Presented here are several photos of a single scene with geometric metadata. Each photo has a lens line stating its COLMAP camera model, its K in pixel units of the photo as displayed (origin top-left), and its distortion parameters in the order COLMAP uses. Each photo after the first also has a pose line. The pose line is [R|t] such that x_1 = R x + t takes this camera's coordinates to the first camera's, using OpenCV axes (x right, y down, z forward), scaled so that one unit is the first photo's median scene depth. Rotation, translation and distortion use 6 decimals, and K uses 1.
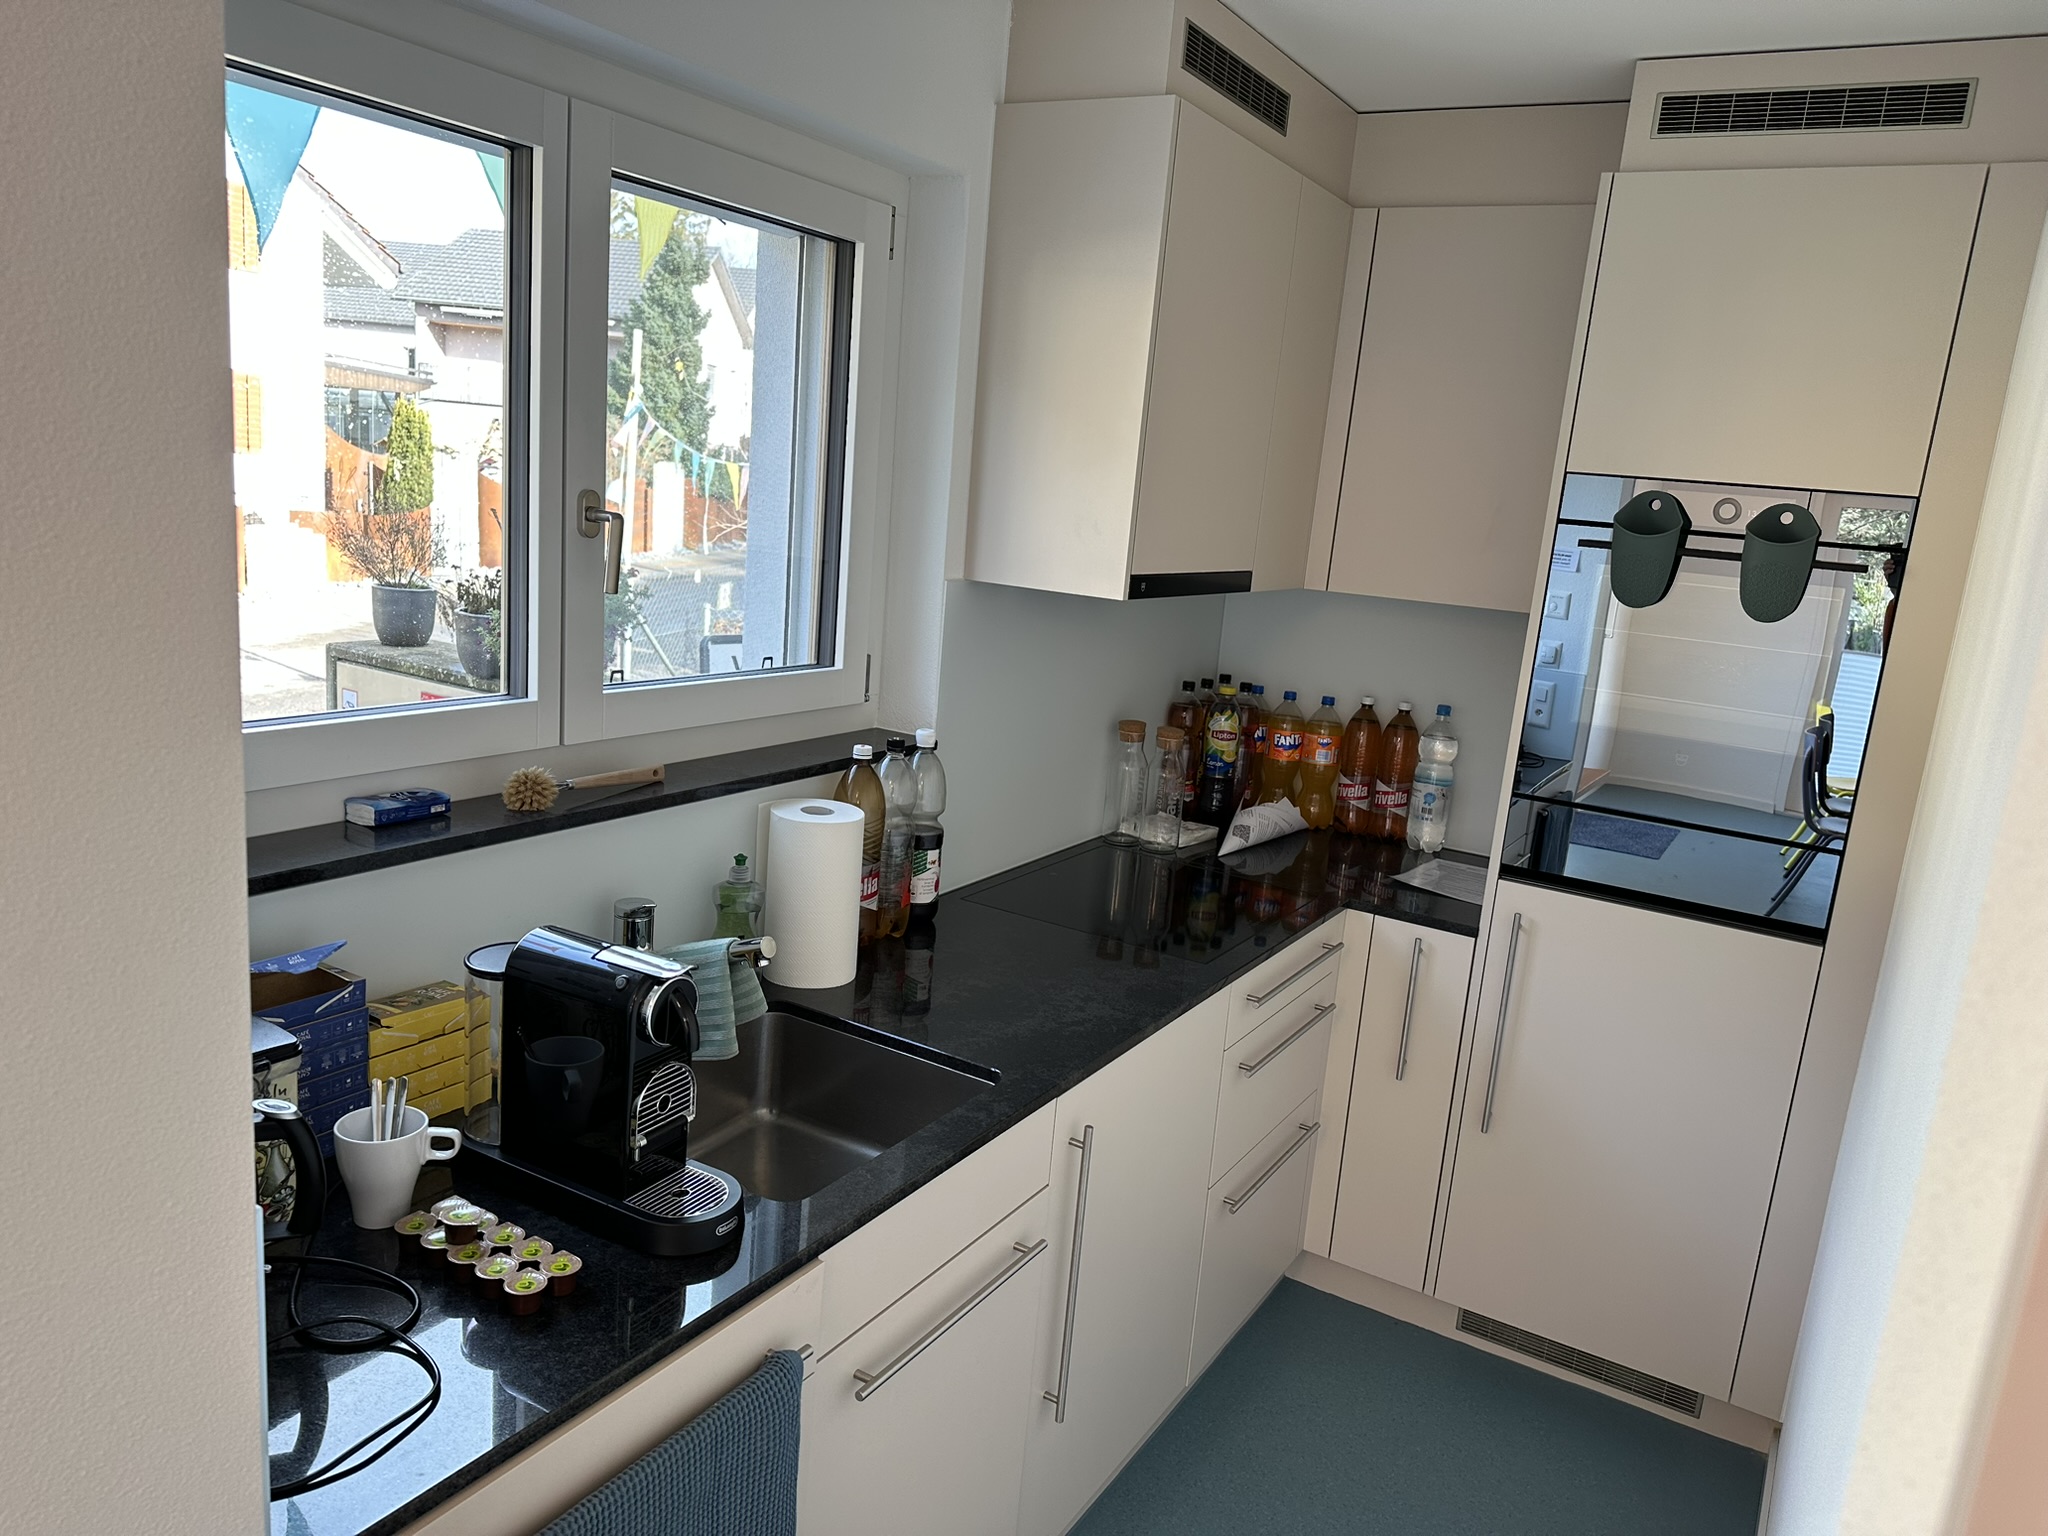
lens RADIAL K [[1462.7, 0, 1002.2], [0, 1462.7, 775.0], [0, 0, 1]] dist [0.034164, -0.055199]
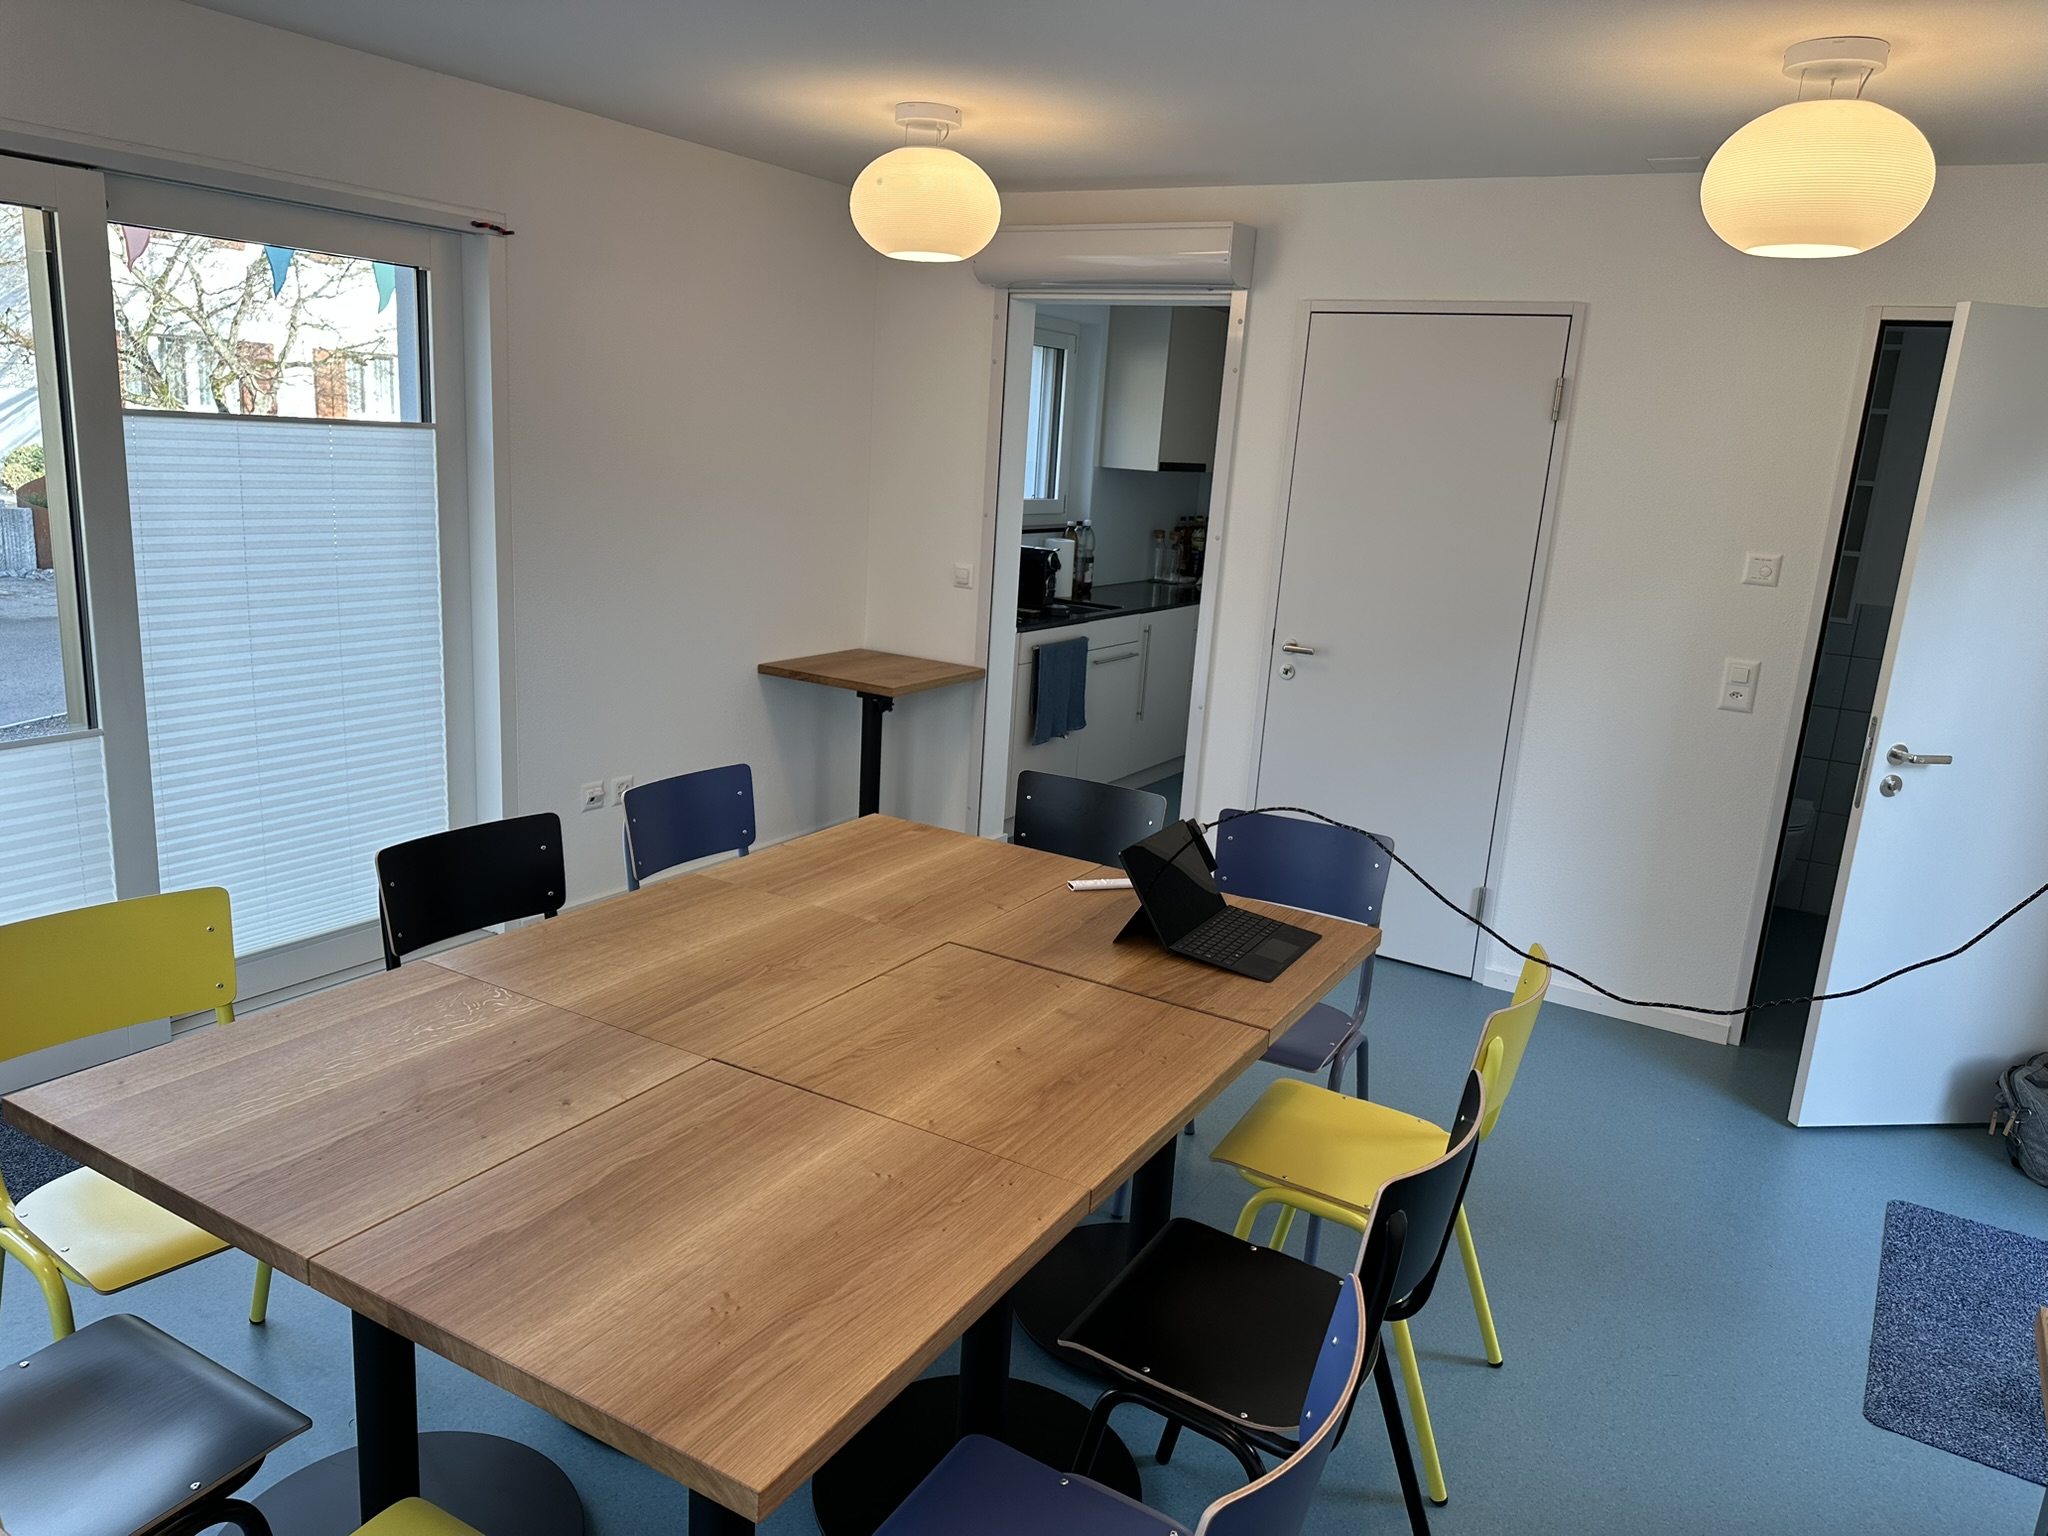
lens RADIAL K [[1462.7, 0, 1002.2], [0, 1462.7, 775.0], [0, 0, 1]] dist [0.034164, -0.055199]
pose [[0.999713, -0.022206, -0.009033, -0.201207], [0.022479, 0.999255, 0.031364, 0.366052], [0.008330, -0.031558, 0.999467, -1.824689]]
